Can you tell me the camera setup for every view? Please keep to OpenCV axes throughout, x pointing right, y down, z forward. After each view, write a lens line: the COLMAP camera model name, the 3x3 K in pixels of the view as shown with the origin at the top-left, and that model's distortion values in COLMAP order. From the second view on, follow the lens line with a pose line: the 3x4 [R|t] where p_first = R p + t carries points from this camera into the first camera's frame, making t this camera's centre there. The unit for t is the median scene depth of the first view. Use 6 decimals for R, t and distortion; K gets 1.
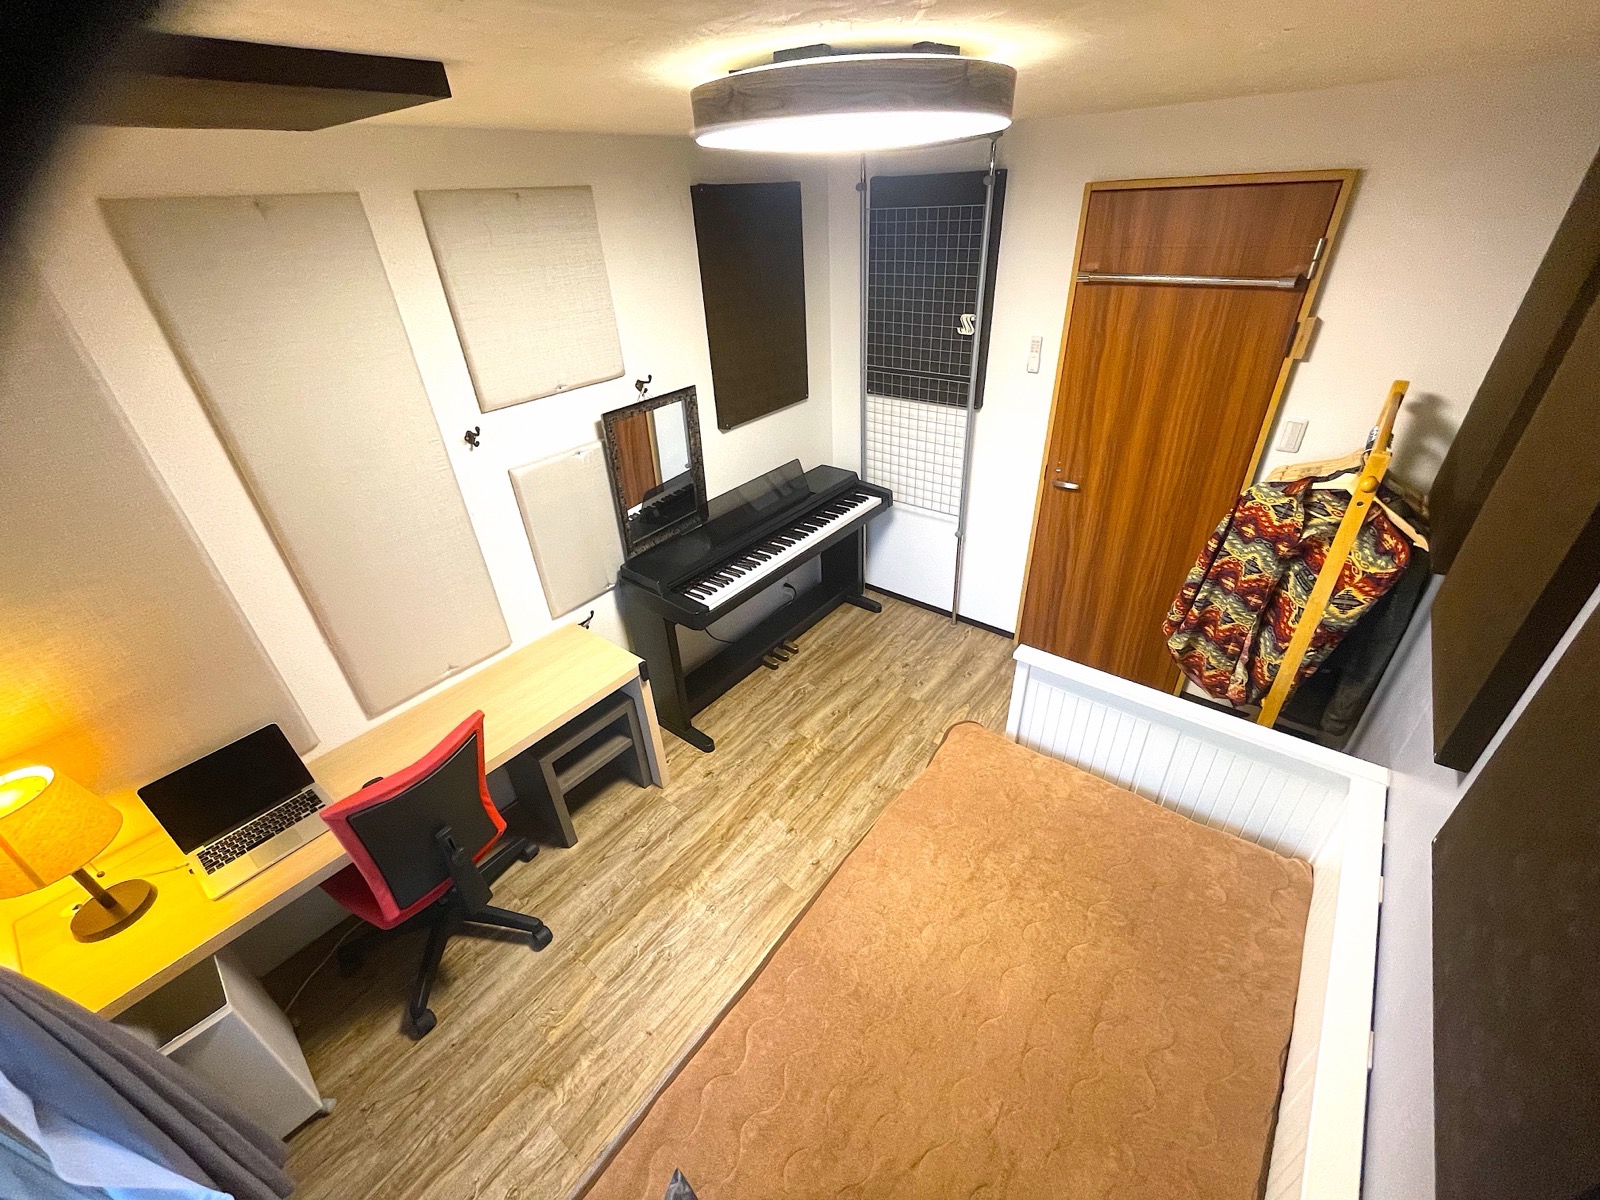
lens RADIAL K [[650.3, 0, 802.2], [0, 650.3, 600.0], [0, 0, 1]] dist [-0.000676, 0.000049]
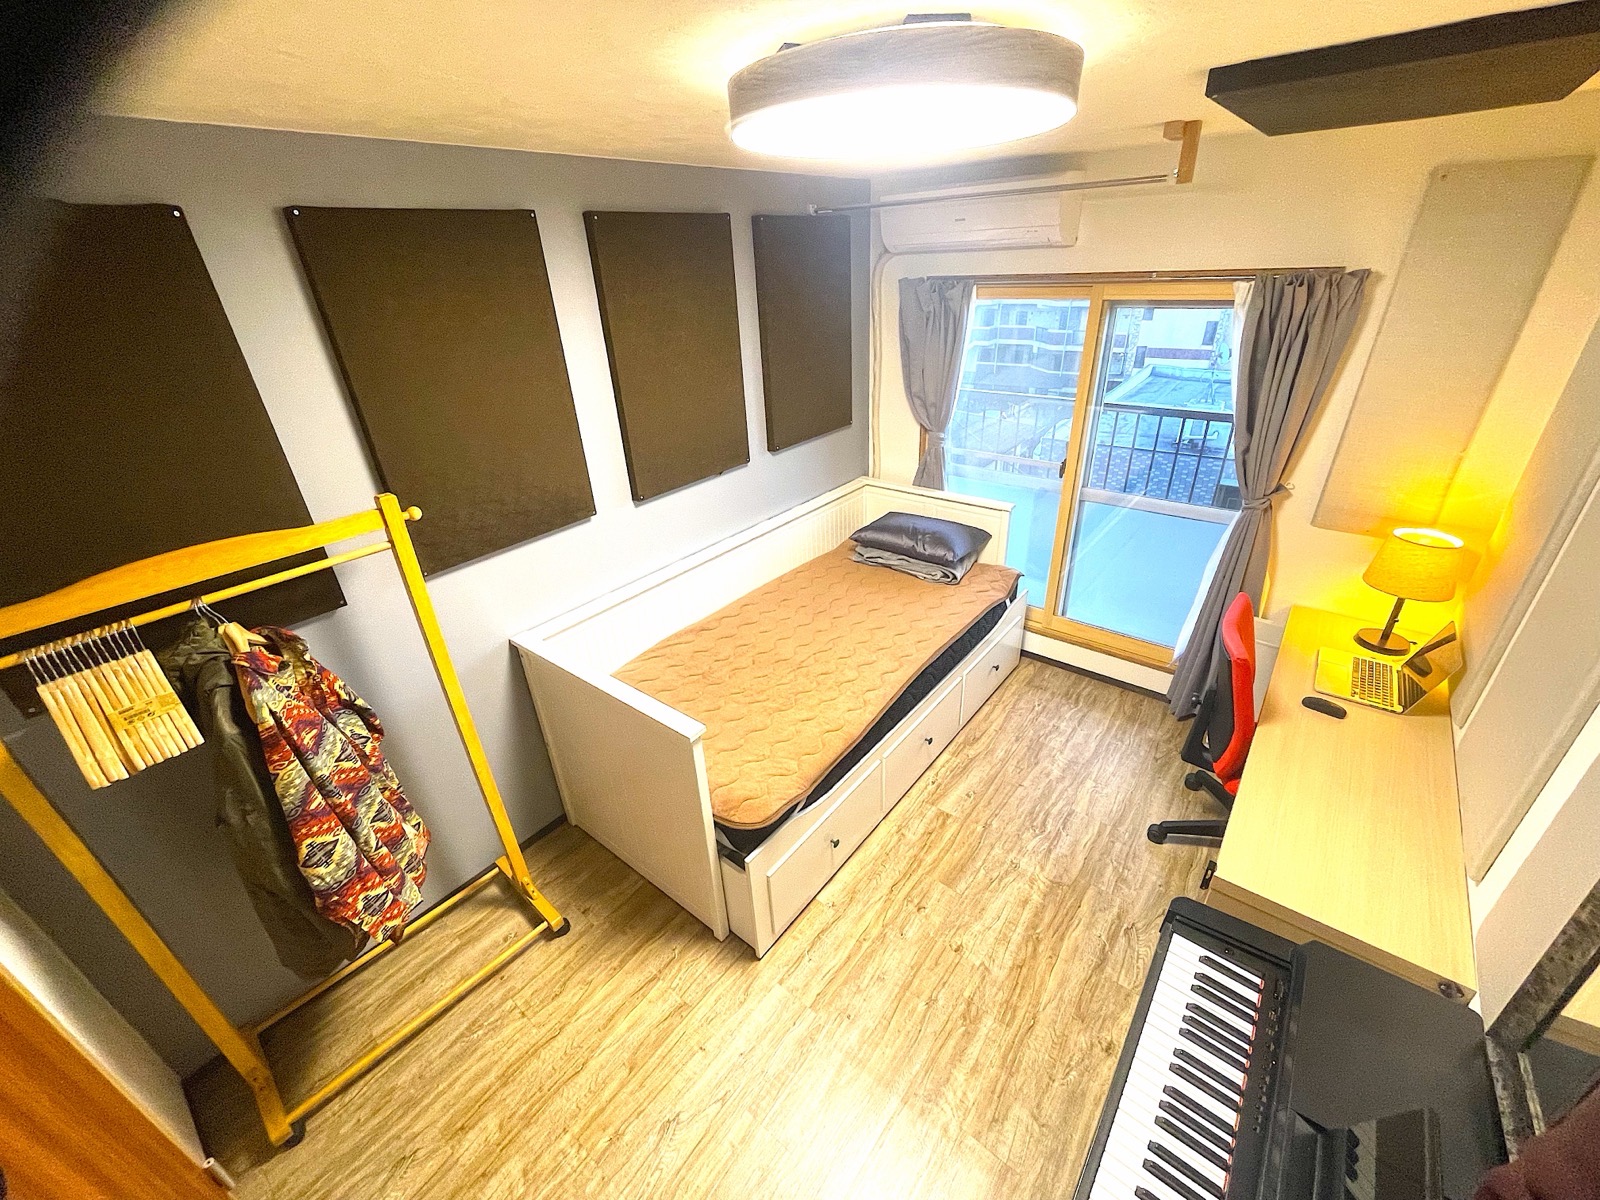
lens RADIAL K [[649.0, 0, 797.8], [0, 649.0, 600.6], [0, 0, 1]] dist [-0.002878, 0.000158]
pose [[-0.995934, 0.074074, 0.051262, 0.101554], [0.081541, 0.499451, 0.862496, -0.550466], [0.038286, 0.863170, -0.503460, 0.941665]]
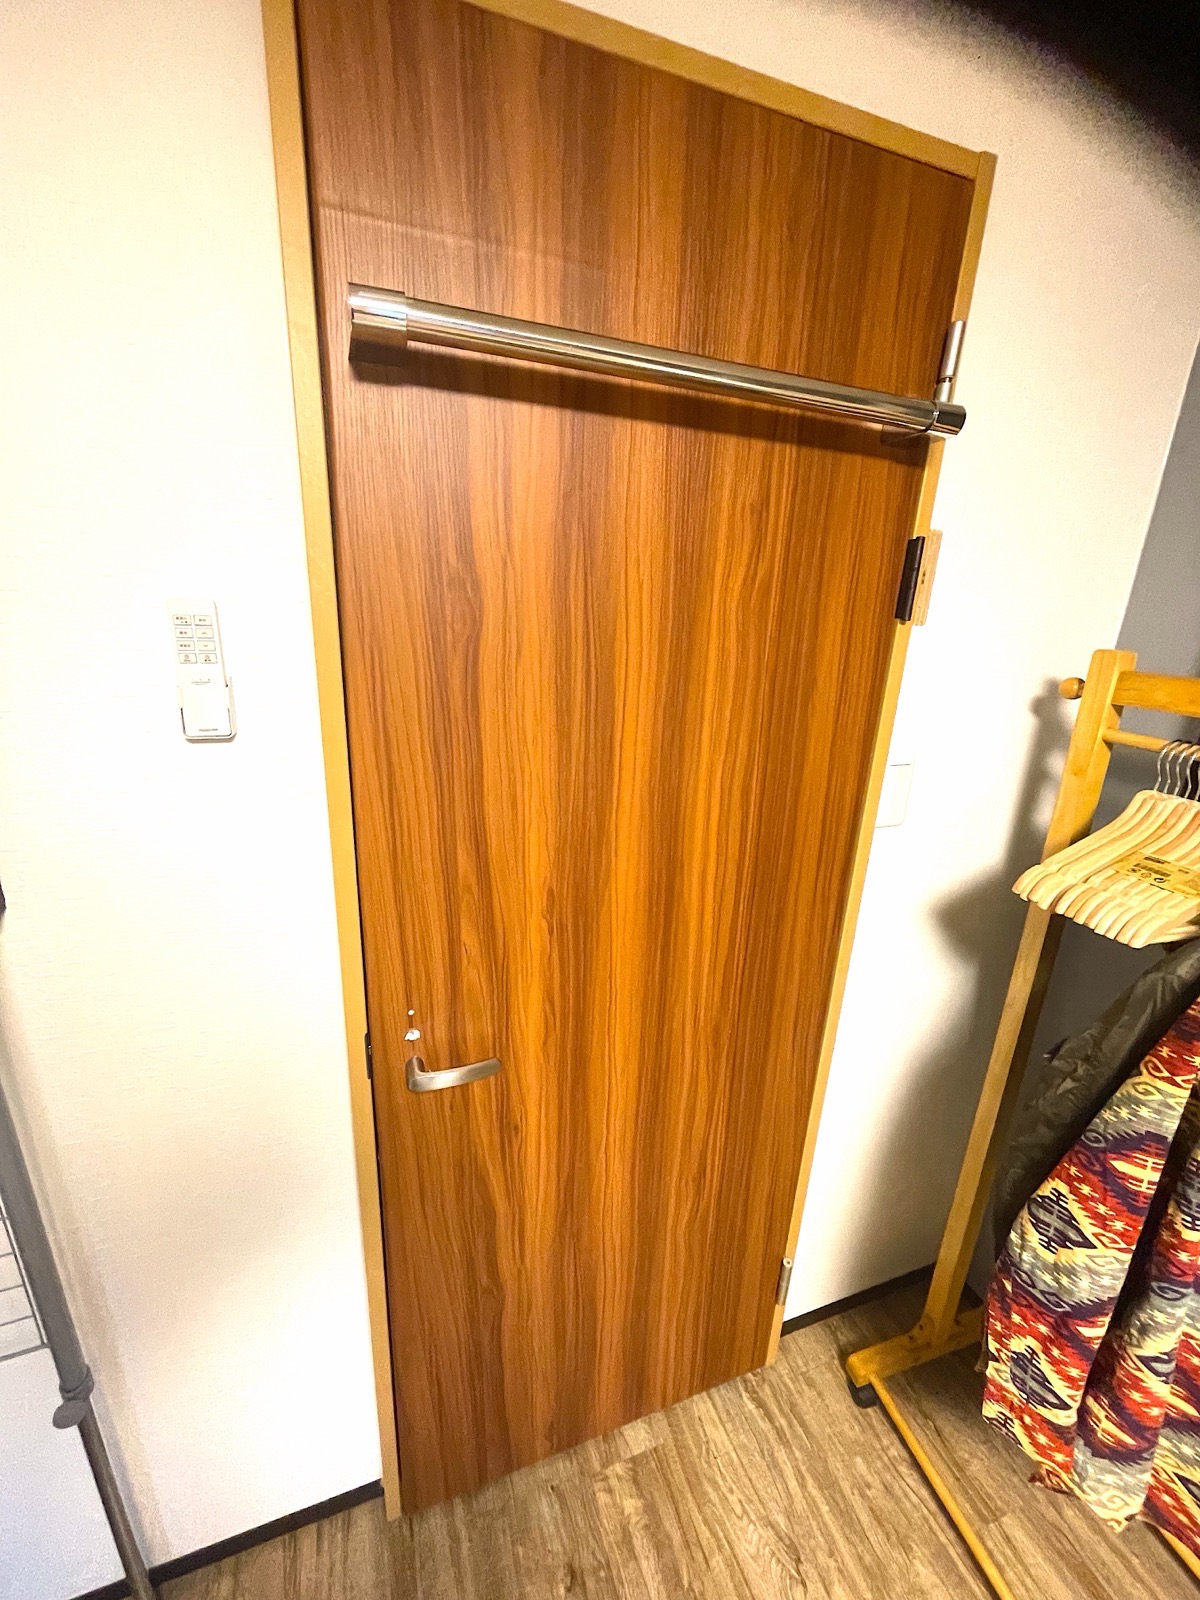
lens RADIAL K [[649.0, 0, 600.0], [0, 649.0, 800.0], [0, 0, 1]] dist [-0.002878, 0.000158]
pose [[0.523529, -0.187728, 0.831069, 0.226448], [0.388574, 0.920682, -0.036811, -0.268719], [-0.758240, 0.342204, 0.554950, 0.778437]]
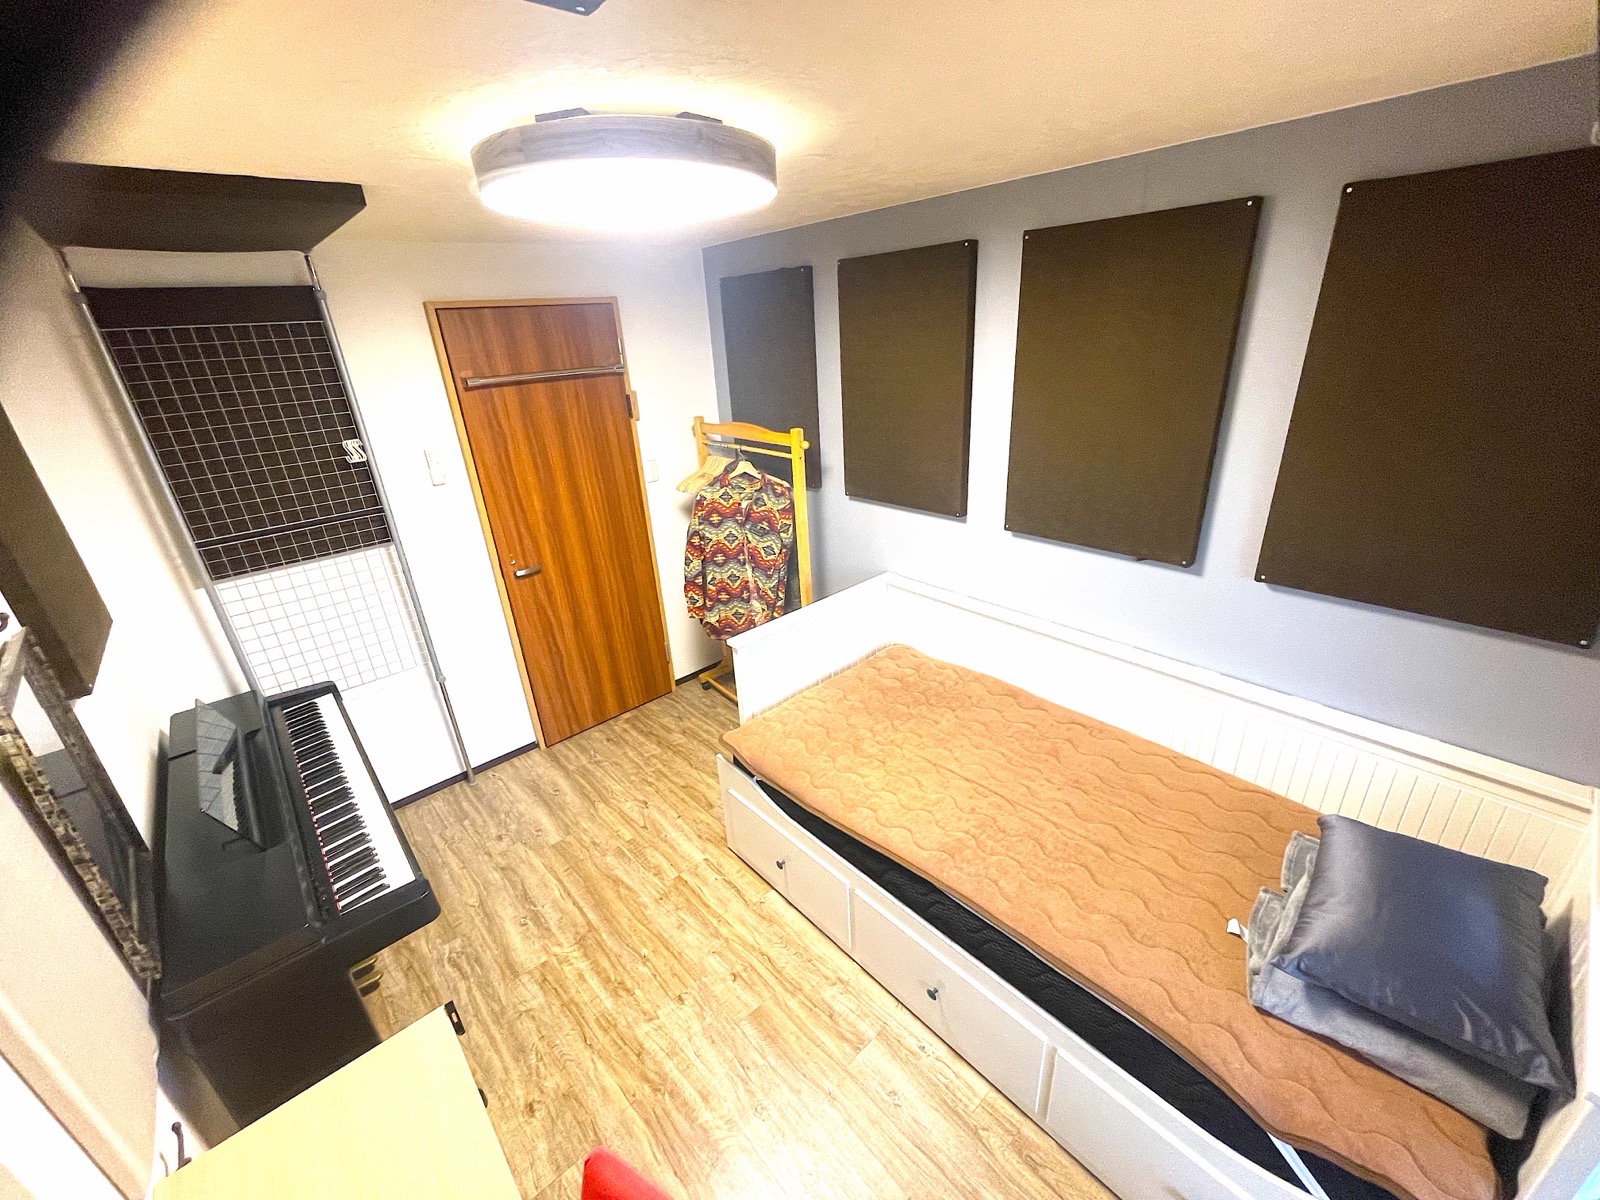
lens RADIAL K [[649.0, 0, 797.8], [0, 649.0, 600.6], [0, 0, 1]] dist [-0.002878, 0.000158]
pose [[0.176489, -0.357908, 0.916926, -0.509127], [0.561301, 0.801835, 0.204945, -0.116346], [-0.808575, 0.478501, 0.342409, 0.338526]]
